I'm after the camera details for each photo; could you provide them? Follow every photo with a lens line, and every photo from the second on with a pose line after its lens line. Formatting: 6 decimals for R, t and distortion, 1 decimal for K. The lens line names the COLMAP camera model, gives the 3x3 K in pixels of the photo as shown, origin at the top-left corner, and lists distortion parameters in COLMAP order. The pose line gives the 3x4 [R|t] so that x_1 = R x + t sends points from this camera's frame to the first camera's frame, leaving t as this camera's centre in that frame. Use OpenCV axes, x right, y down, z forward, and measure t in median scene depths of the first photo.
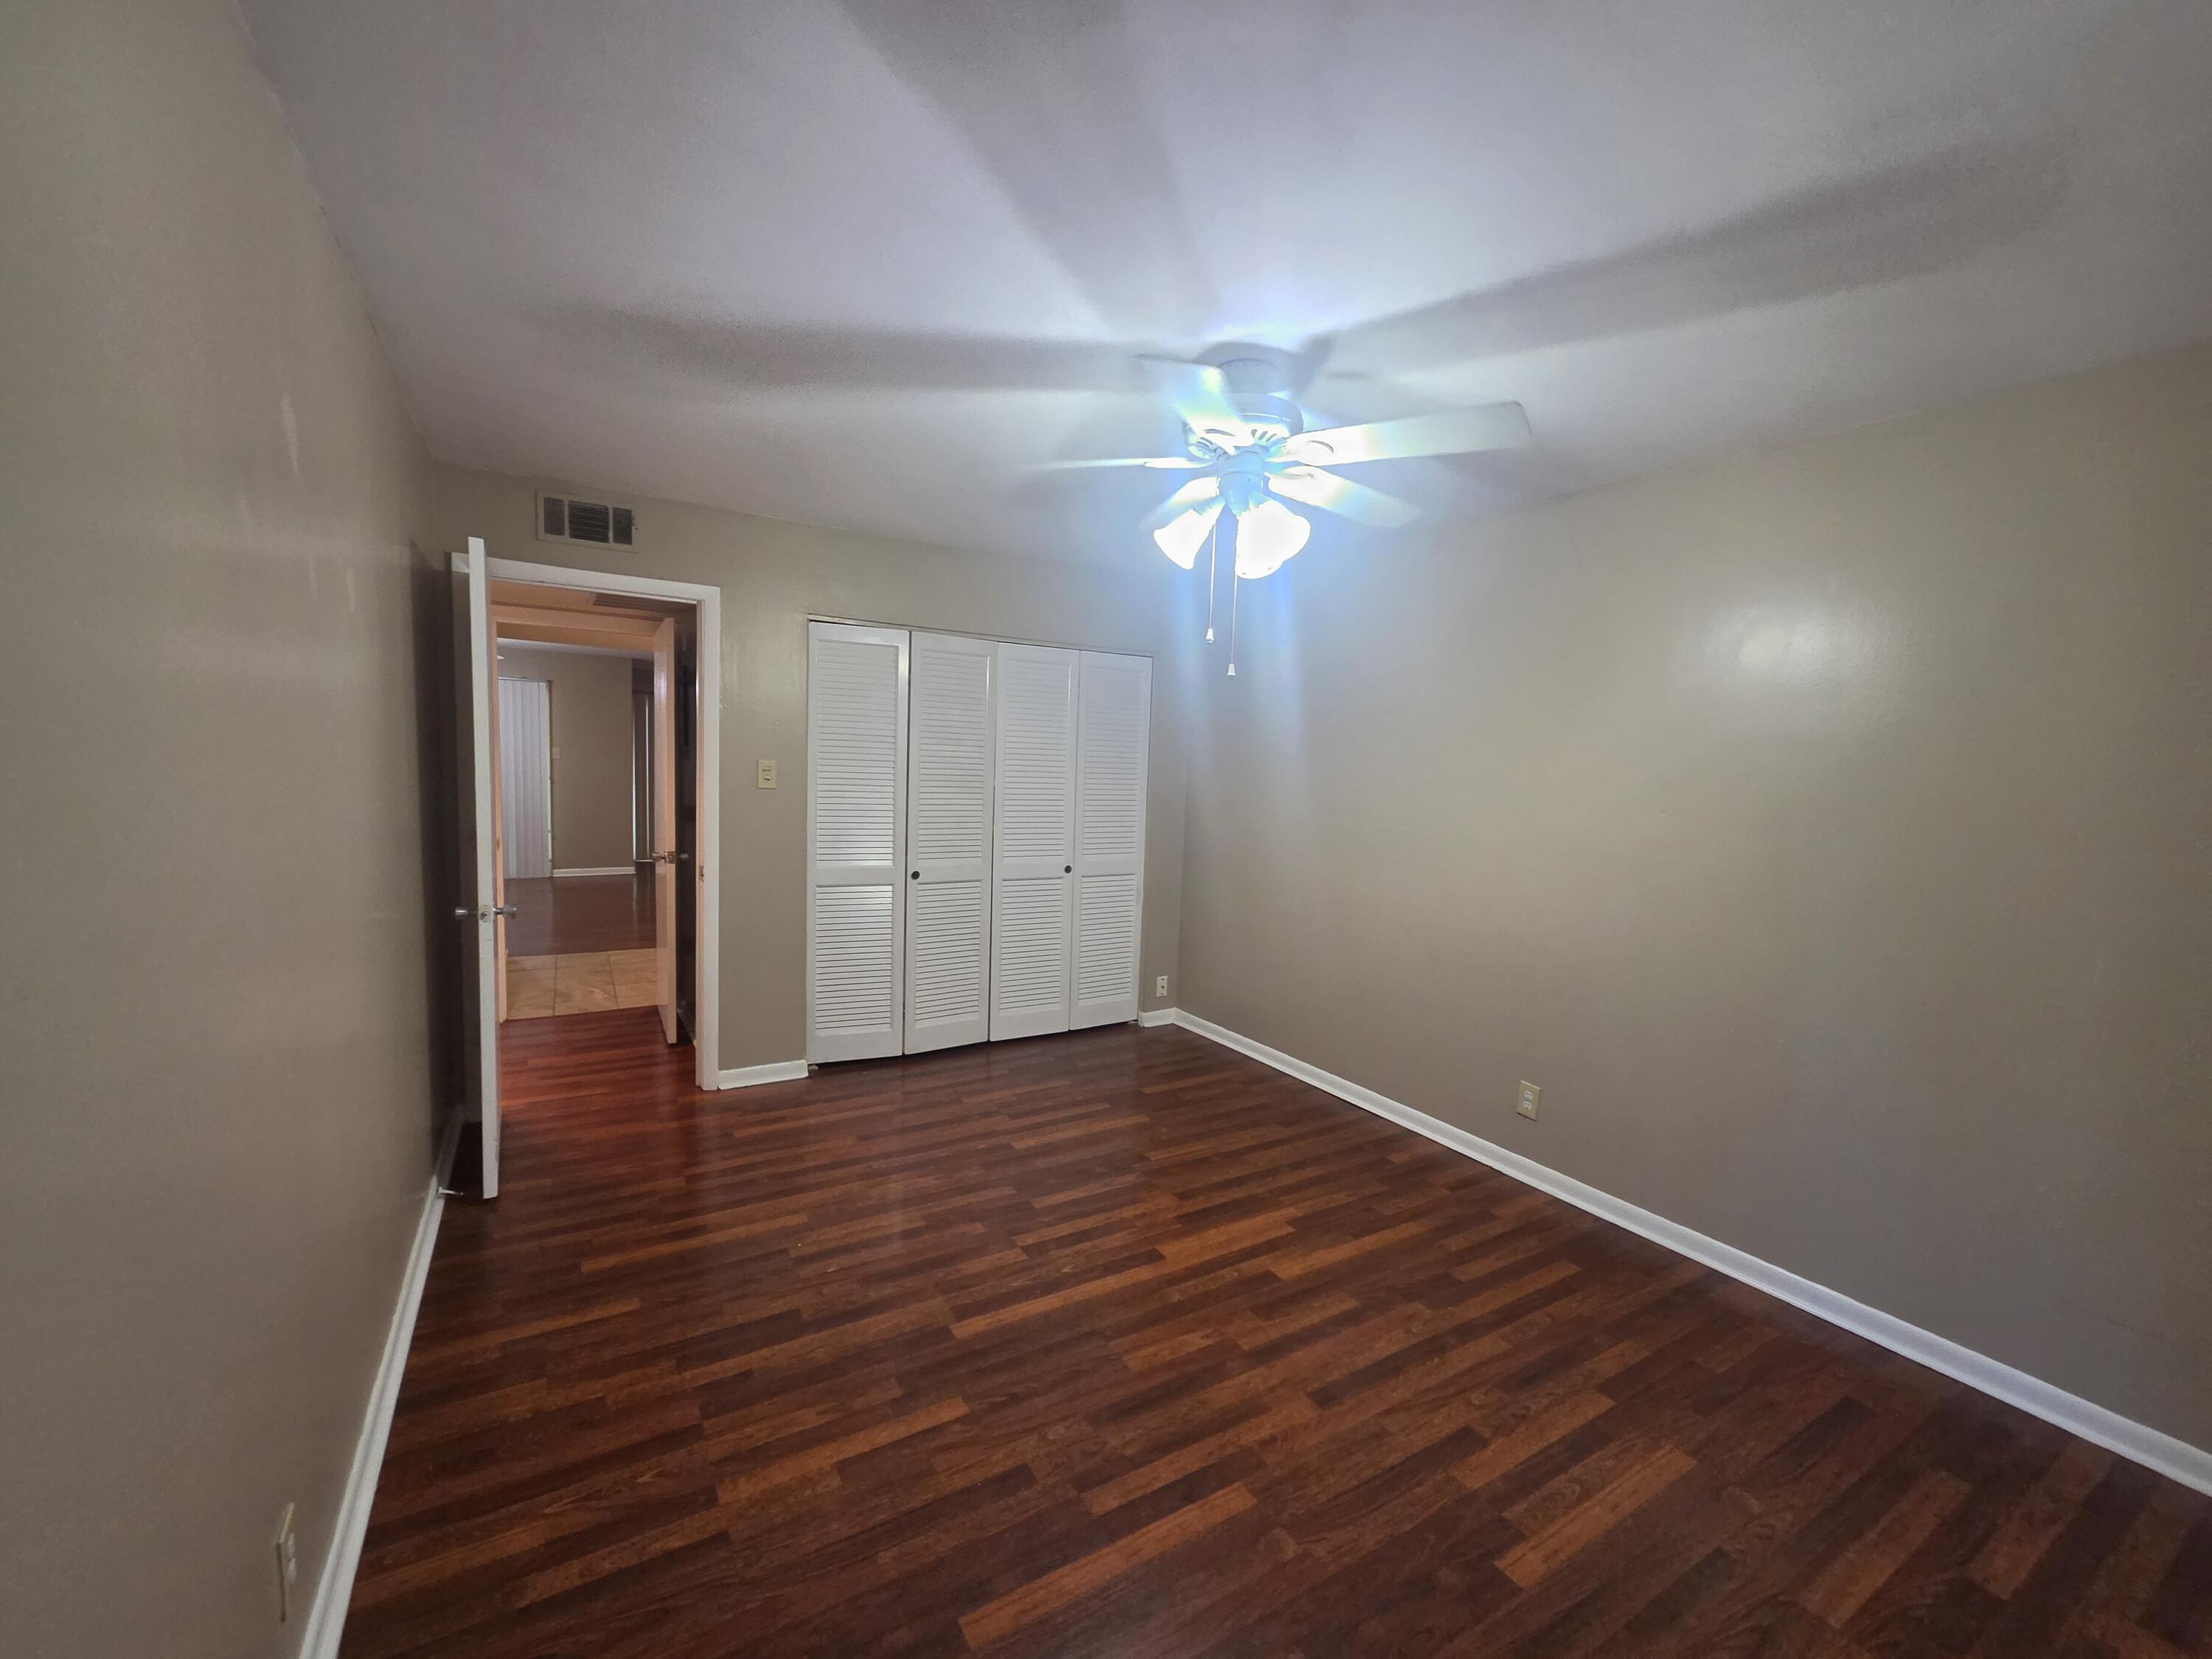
lens RADIAL K [[898.7, 0, 1095.7], [0, 898.7, 830.1], [0, 0, 1]] dist [-0.001203, 0.000154]
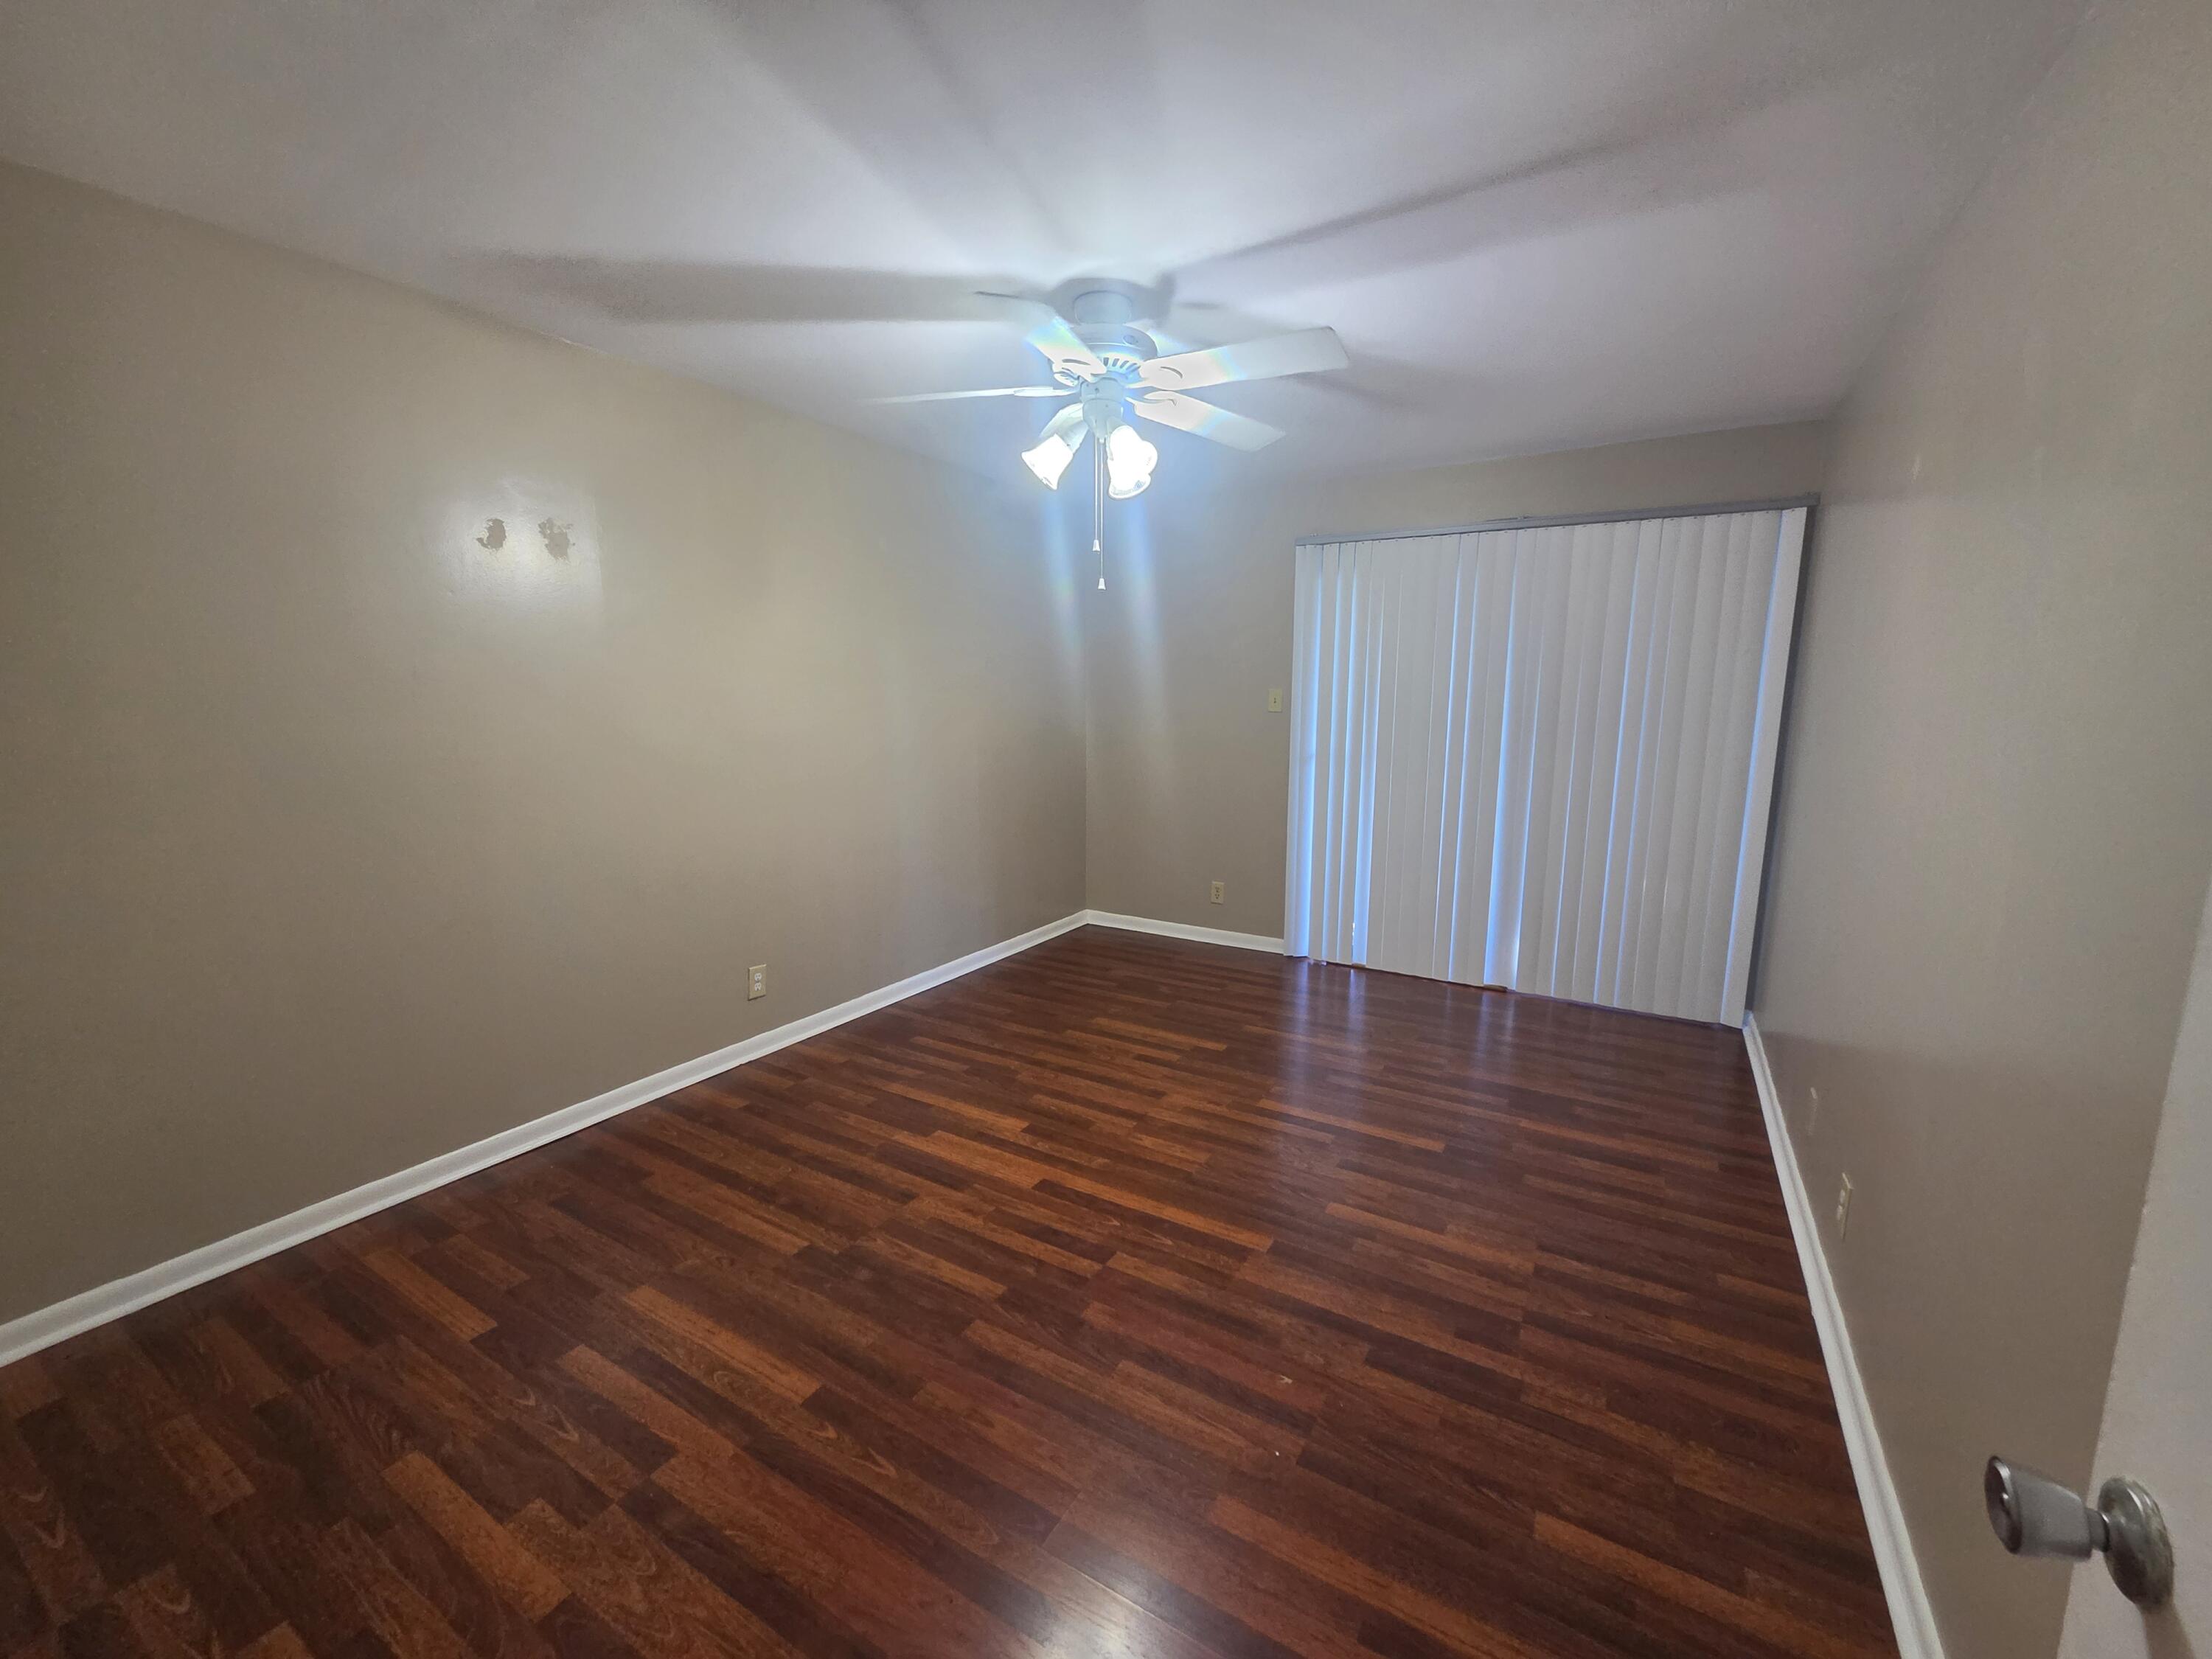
lens RADIAL K [[898.7, 0, 1119.3], [0, 898.7, 827.4], [0, 0, 1]] dist [-0.001203, 0.000154]
pose [[-0.474222, -0.172893, 0.863262, -0.924752], [0.045377, 0.974425, 0.220084, -0.140221], [-0.879235, 0.143541, -0.454248, 1.637164]]
